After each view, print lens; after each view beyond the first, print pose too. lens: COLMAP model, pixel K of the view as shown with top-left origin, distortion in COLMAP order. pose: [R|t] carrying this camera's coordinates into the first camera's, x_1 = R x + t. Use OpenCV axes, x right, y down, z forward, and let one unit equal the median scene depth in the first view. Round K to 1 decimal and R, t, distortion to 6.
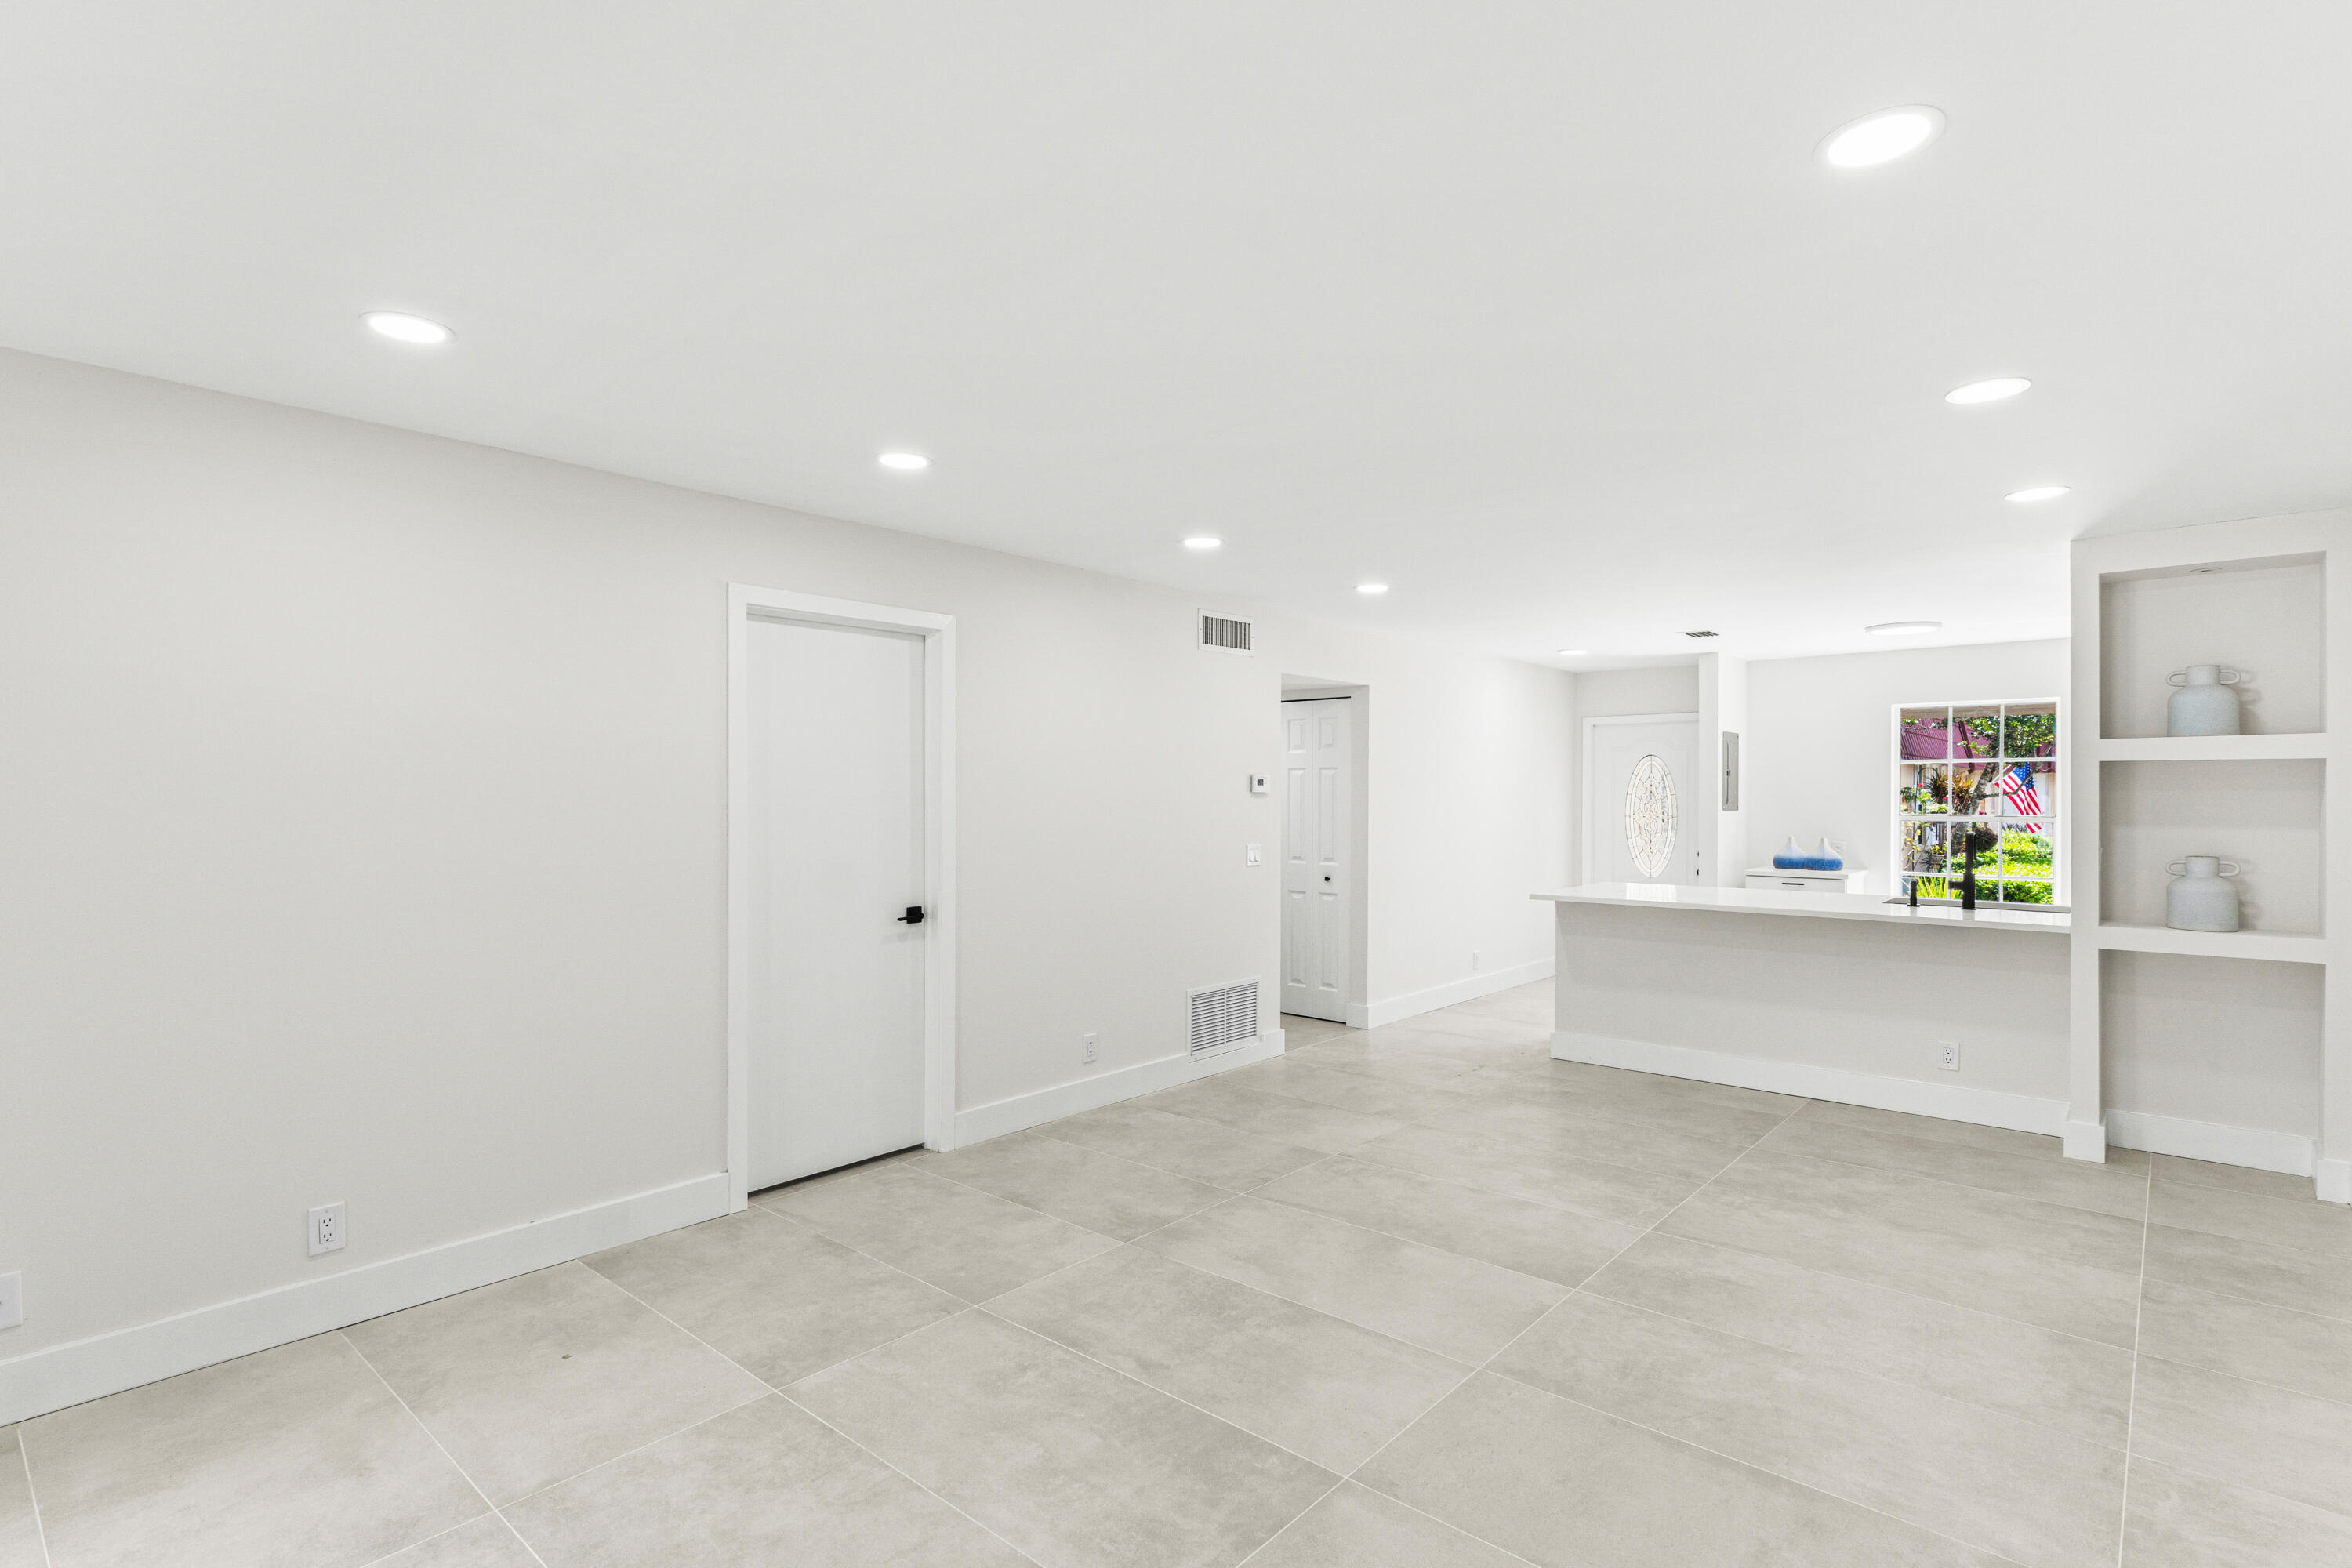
lens RADIAL K [[1137.3, 0, 1164.1], [0, 1137.3, 804.3], [0, 0, 1]] dist [0.002970, 0.000220]
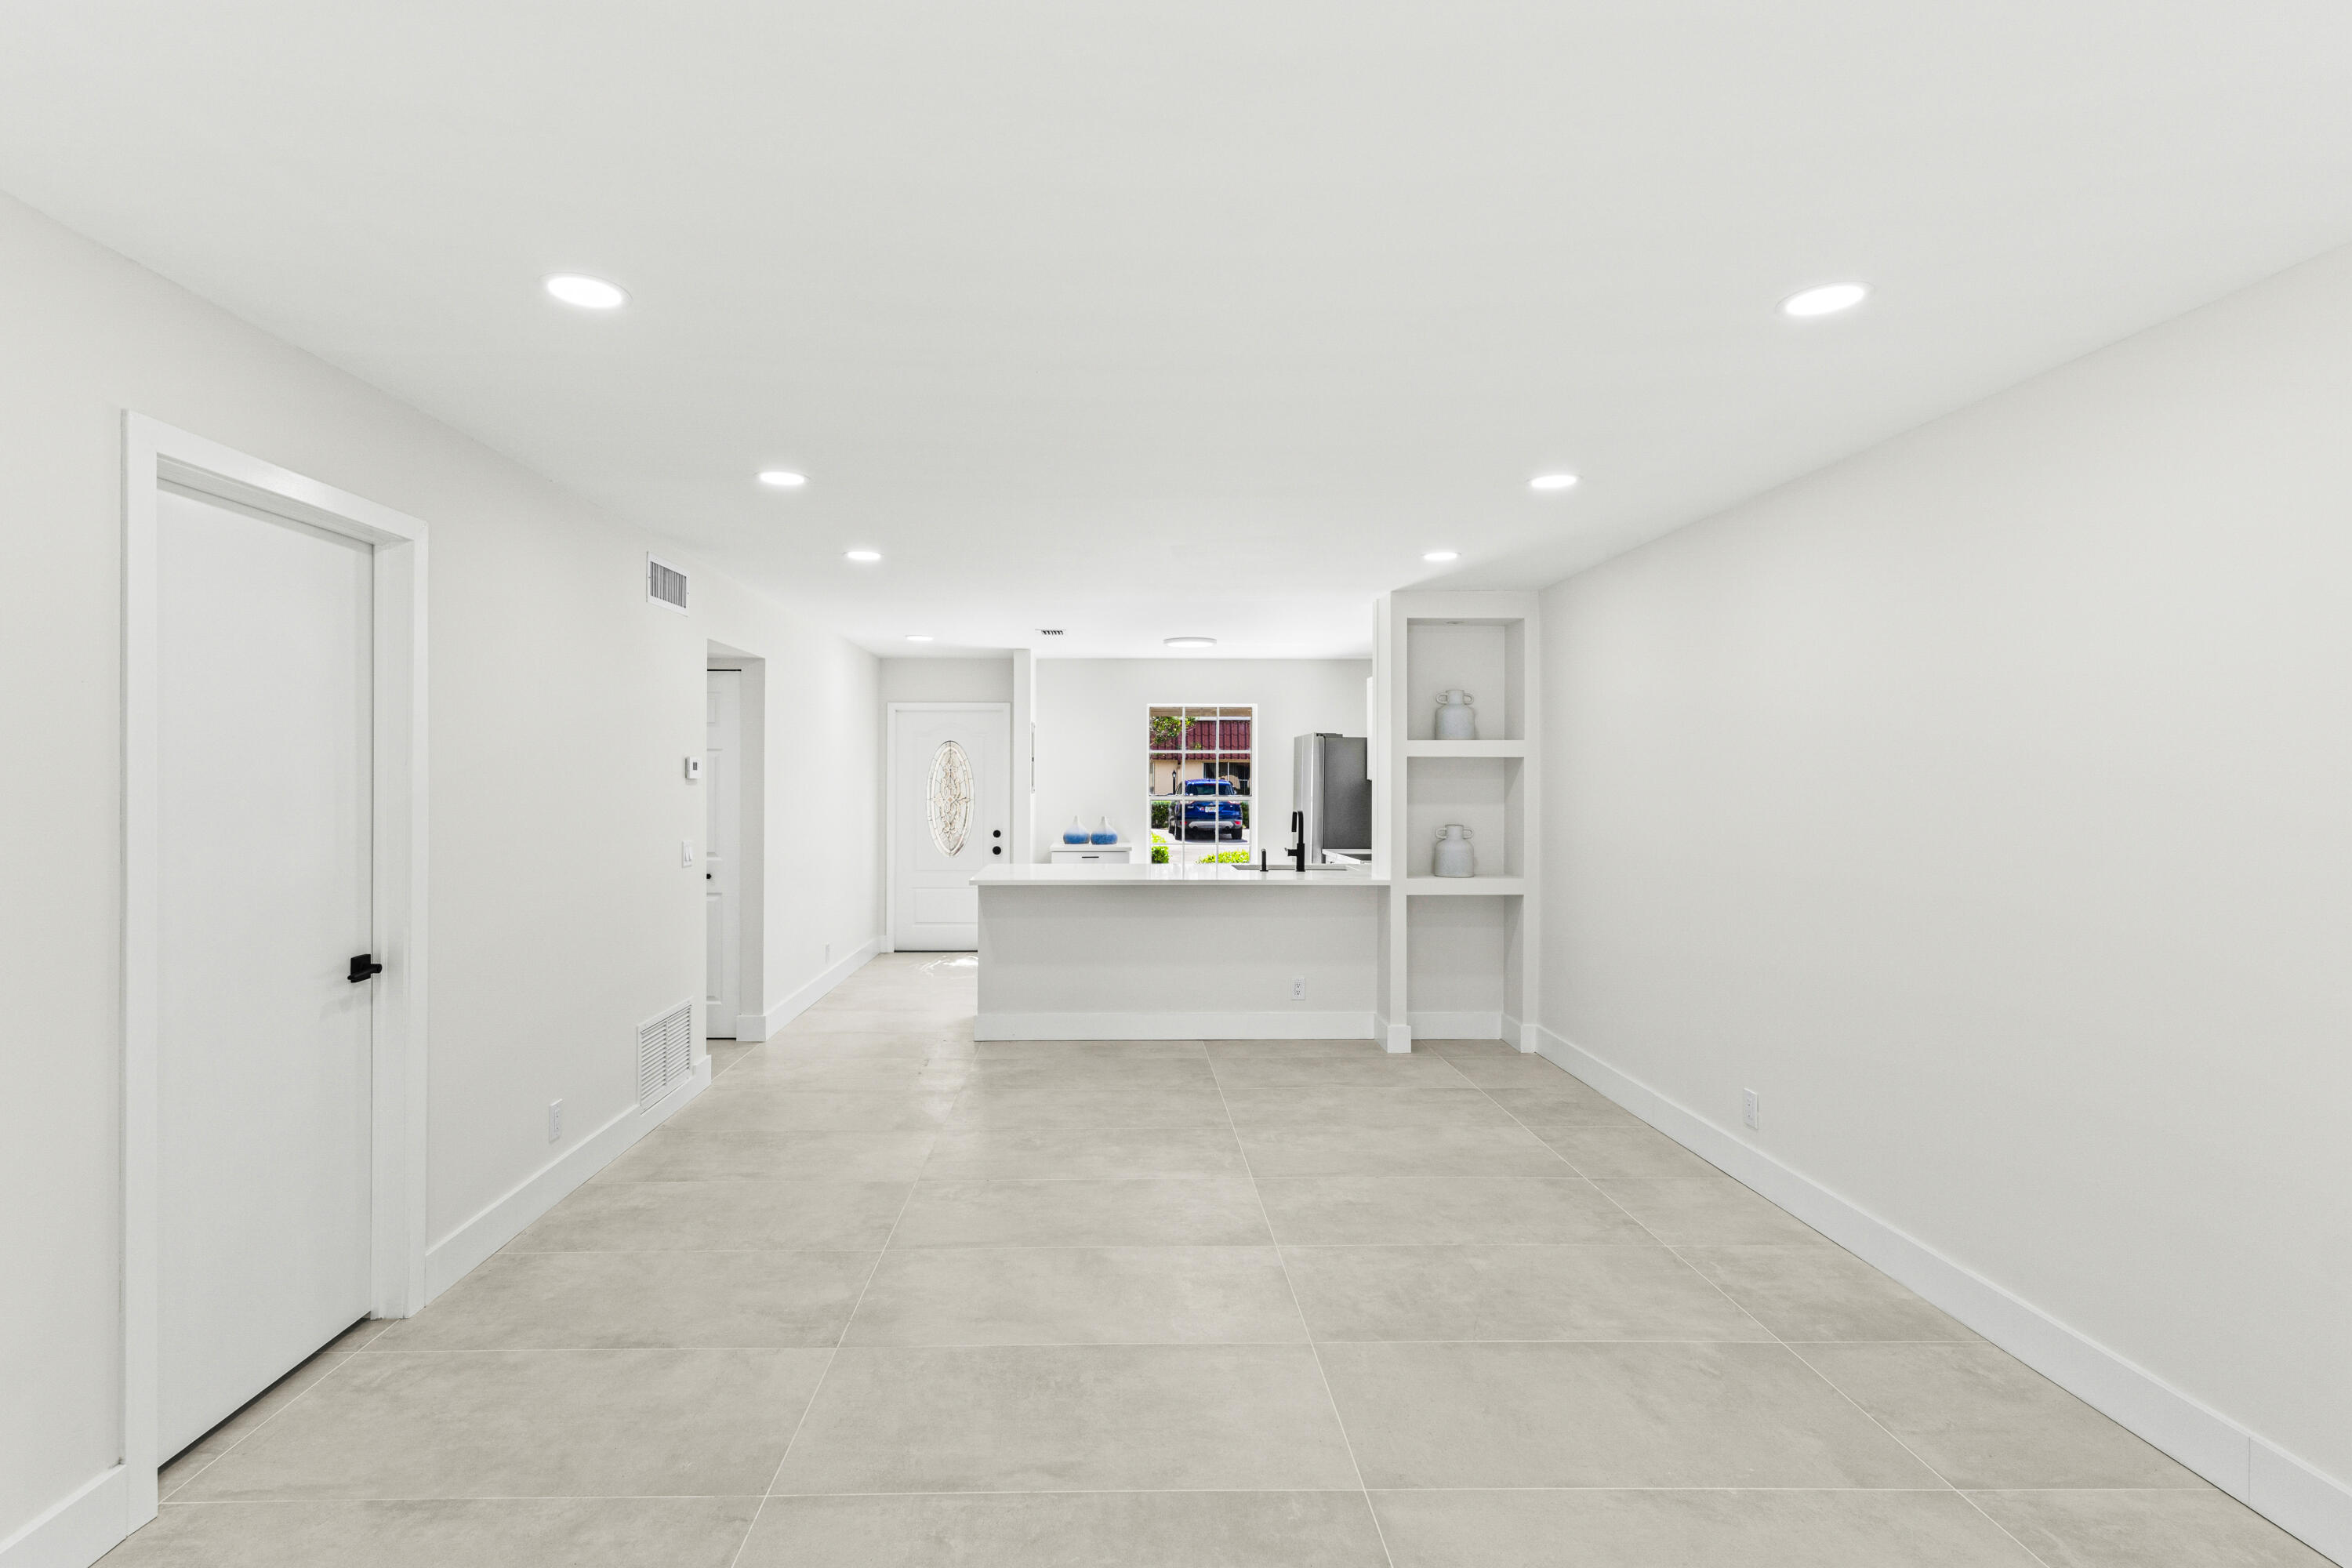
lens RADIAL K [[1148.4, 0, 1123.0], [0, 1148.4, 783.4], [0, 0, 1]] dist [0.001329, 0.000279]
pose [[0.739376, -0.003245, 0.673284, -0.338569], [0.004106, 0.999992, 0.000310, -0.007563], [-0.673280, 0.002535, 0.739383, 0.212699]]
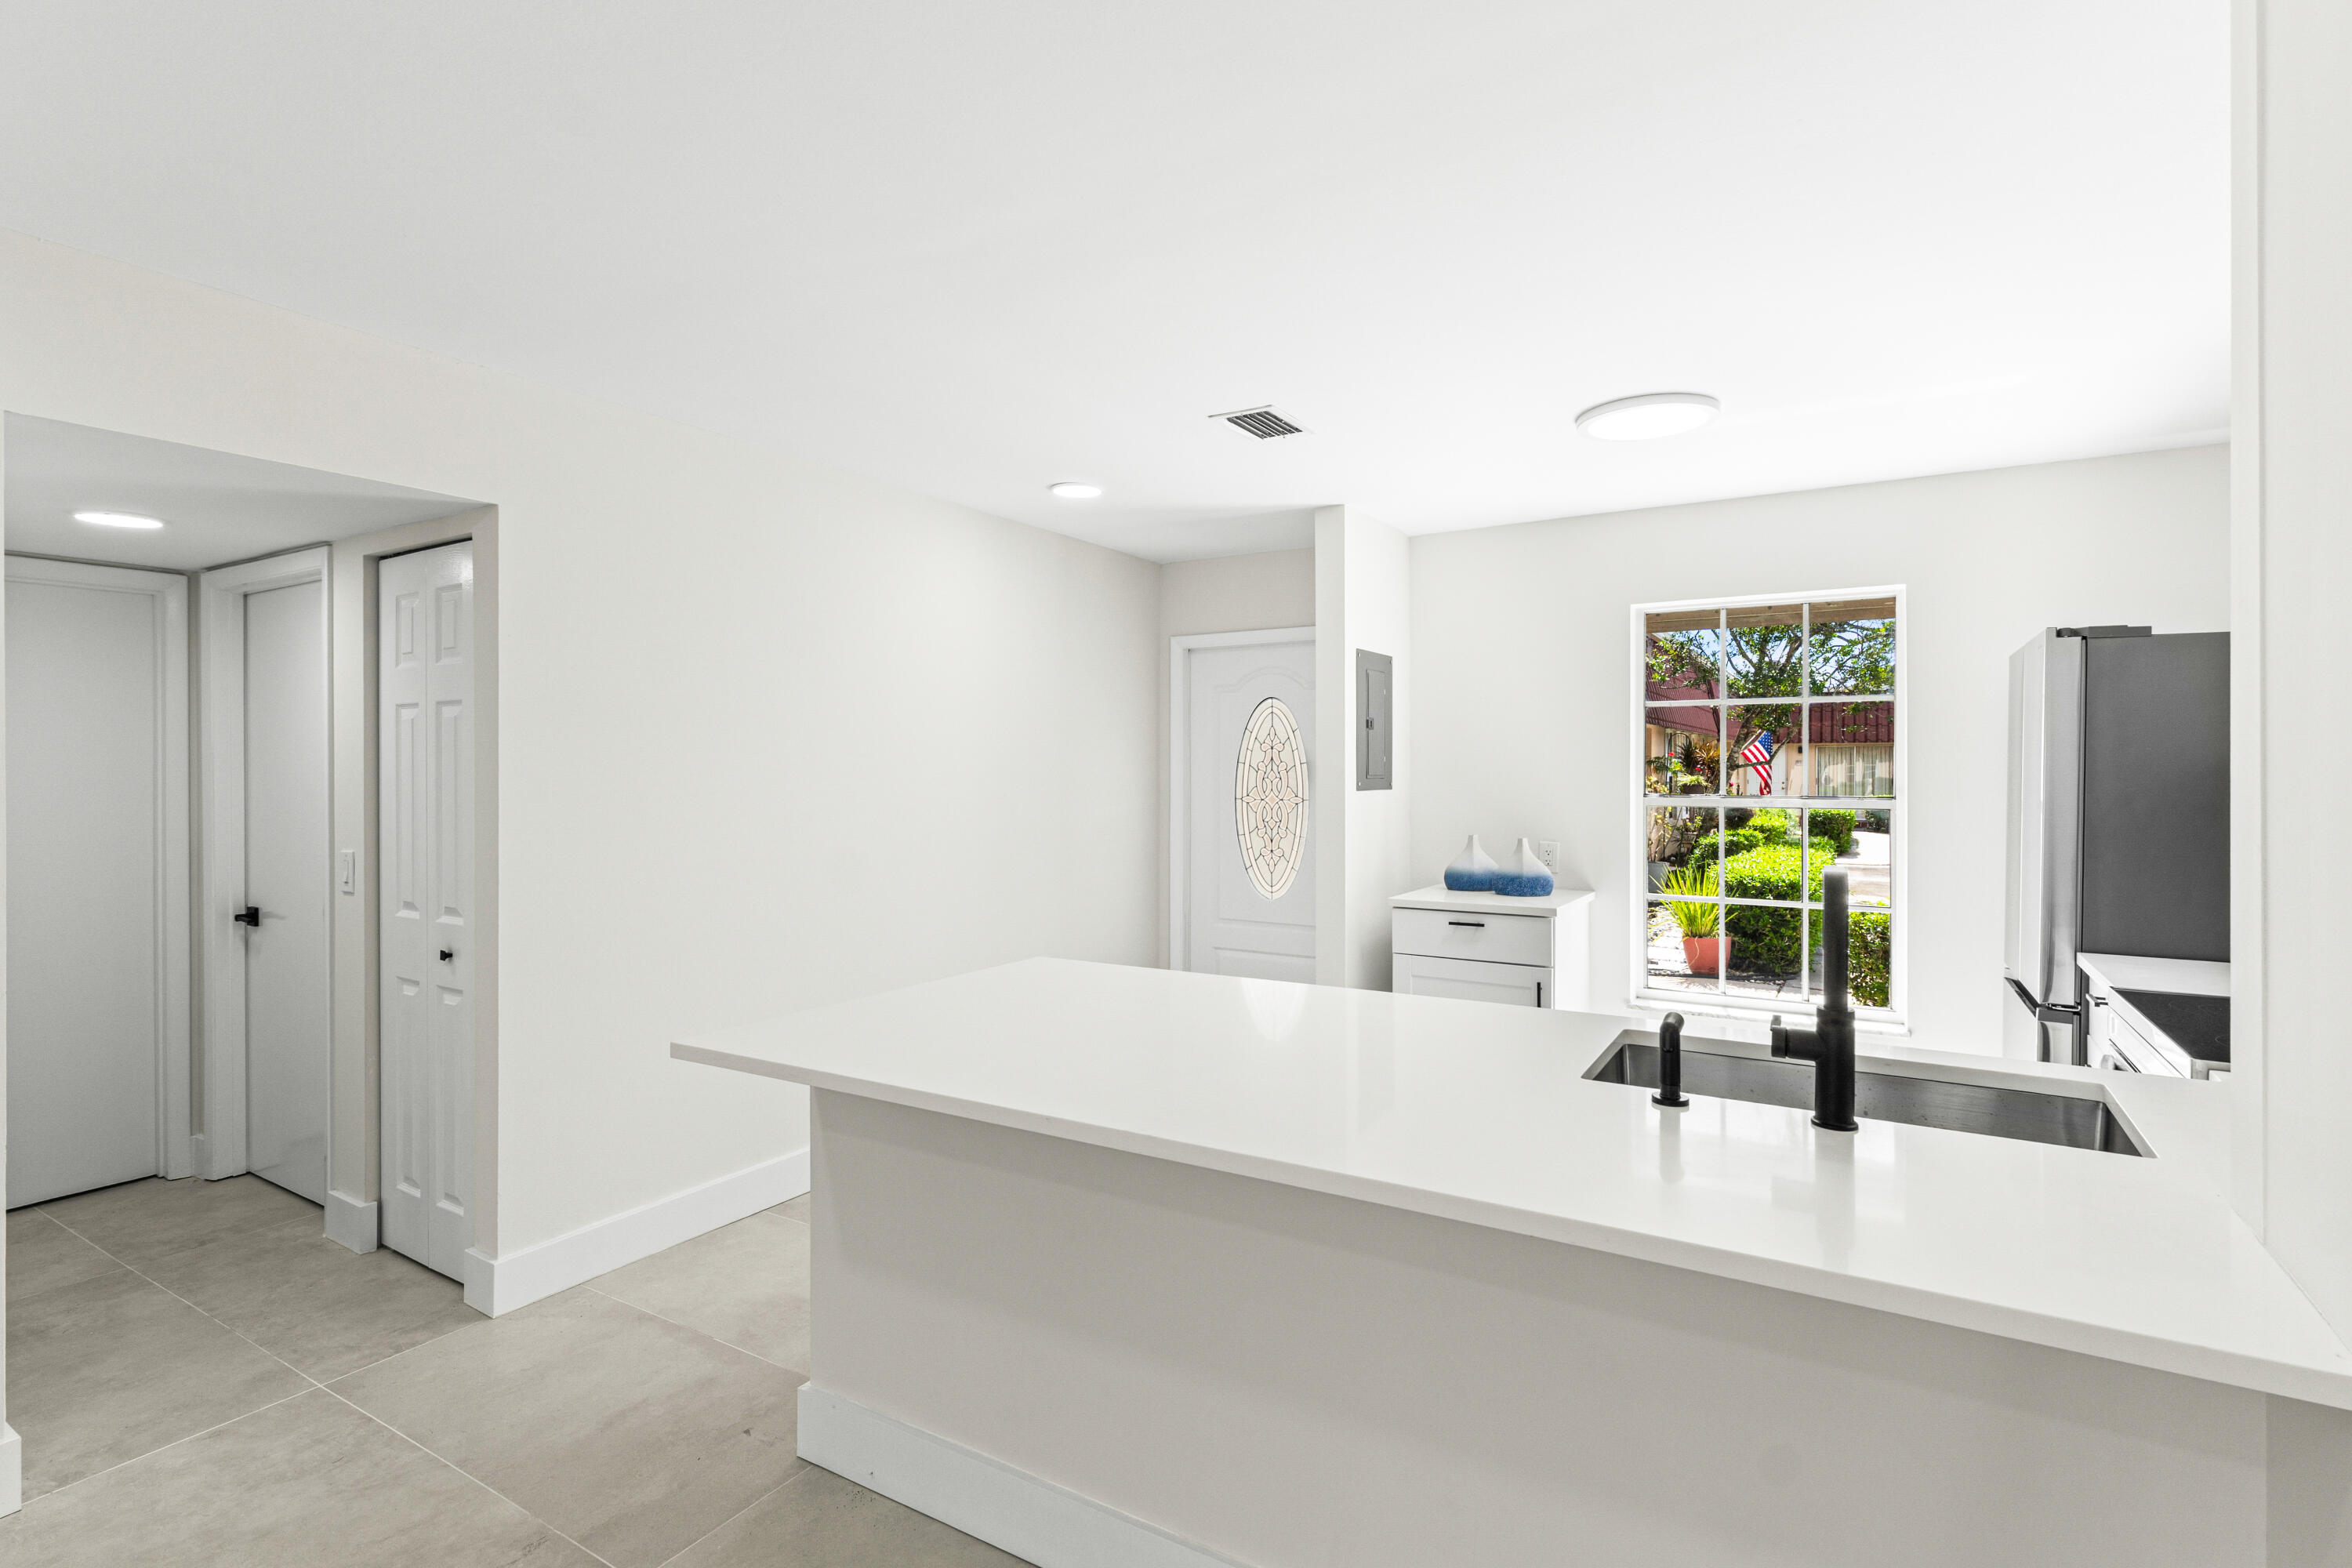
lens RADIAL K [[1125.0, 0, 1176.0], [0, 1125.0, 784.0], [0, 0, 1]] dist [0.001970, 0.000251]
pose [[0.985081, -0.005338, 0.172008, 0.545544], [0.004330, 0.999971, 0.006235, -0.002848], [-0.172036, -0.005397, 0.985076, 0.831596]]
